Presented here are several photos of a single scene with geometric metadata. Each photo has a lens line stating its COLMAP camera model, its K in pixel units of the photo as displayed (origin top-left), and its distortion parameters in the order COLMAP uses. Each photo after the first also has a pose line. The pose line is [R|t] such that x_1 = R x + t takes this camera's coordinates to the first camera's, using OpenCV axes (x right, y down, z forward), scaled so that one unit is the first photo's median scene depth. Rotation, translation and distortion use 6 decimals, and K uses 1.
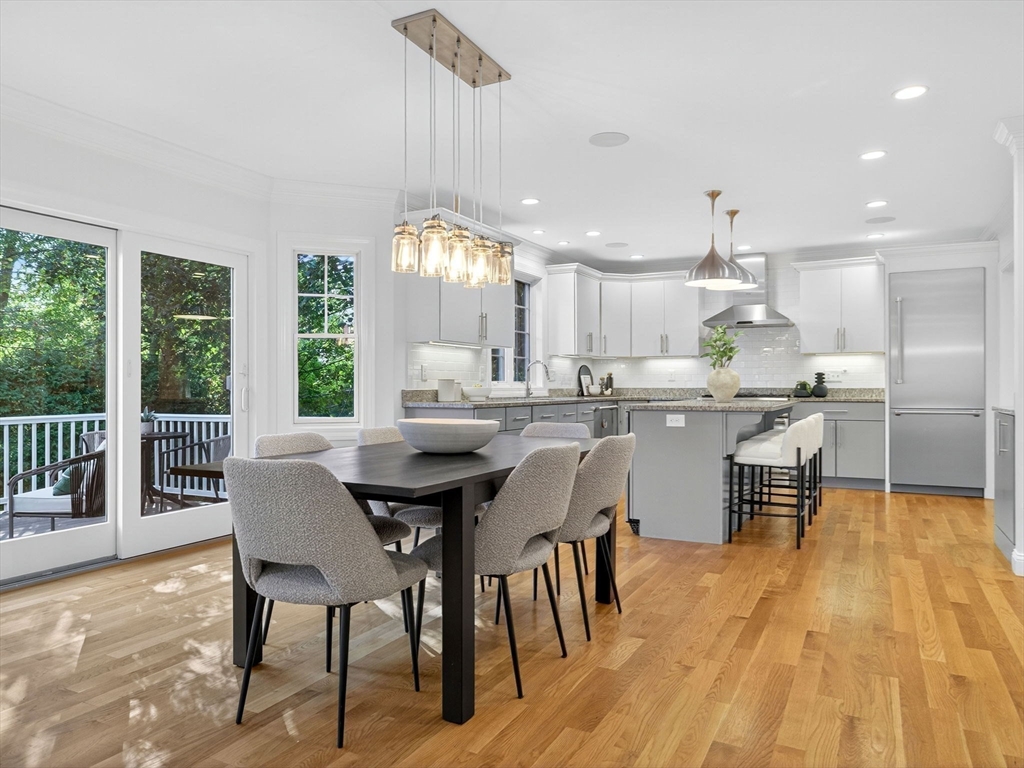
lens RADIAL K [[700.8, 0, 512.0], [0, 700.8, 384.0], [0, 0, 1]] dist [-0.001554, -0.000681]
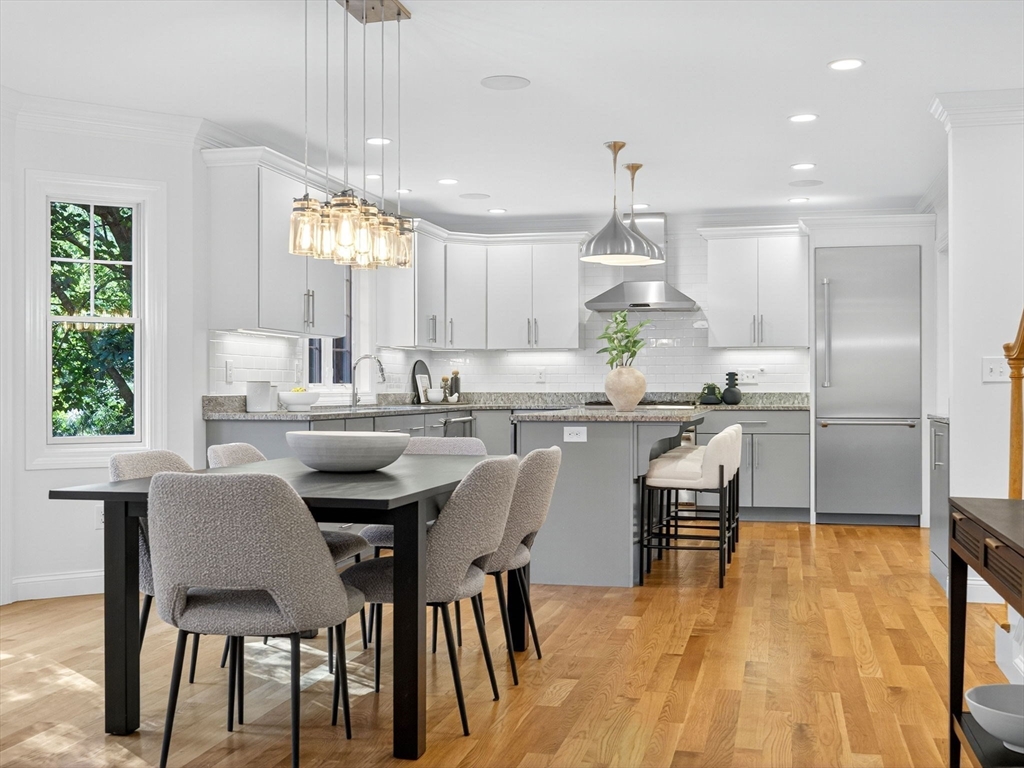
lens RADIAL K [[1122.2, 0, 512.0], [0, 1122.2, 384.0], [0, 0, 1]] dist [-0.019837, 0.017663]
pose [[0.970887, 0.000765, 0.239536, -0.125037], [-0.000491, 0.999999, -0.001201, -0.002713], [-0.239537, 0.001048, 0.970887, -0.190189]]
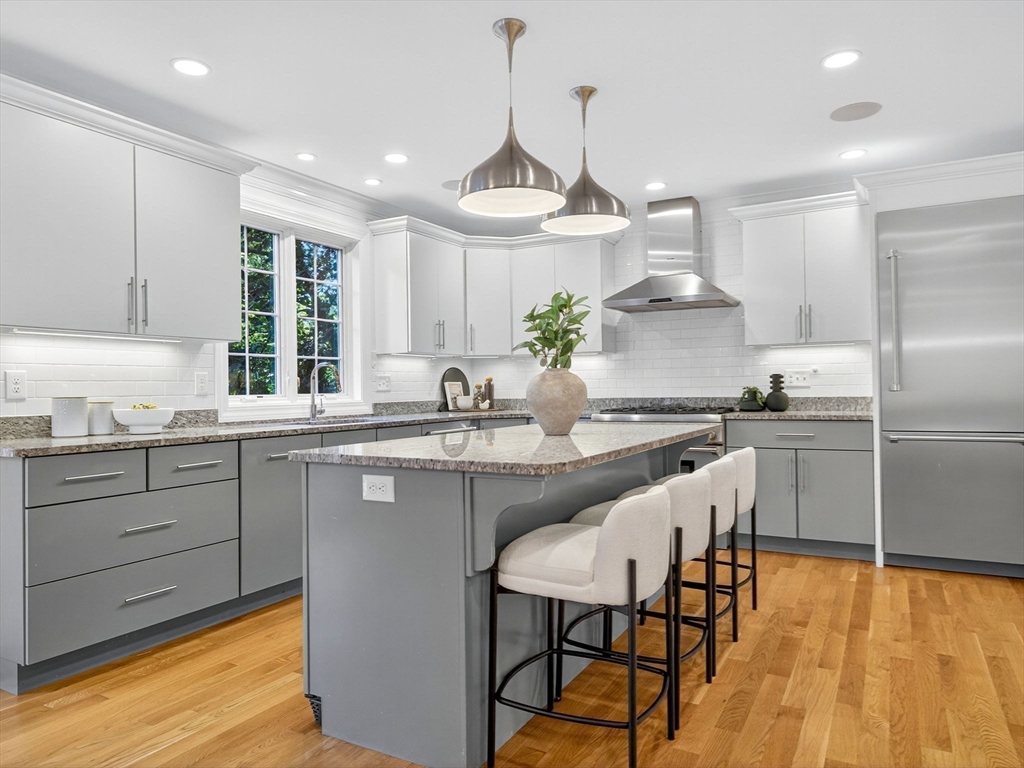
lens RADIAL K [[672.4, 0, 512.0], [0, 672.4, 384.0], [0, 0, 1]] dist [-0.002533, -0.001670]
pose [[0.999417, -0.013155, -0.031507, 0.298442], [0.013033, 0.999907, -0.004057, -0.010816], [0.031558, 0.003644, 0.999495, 0.507872]]
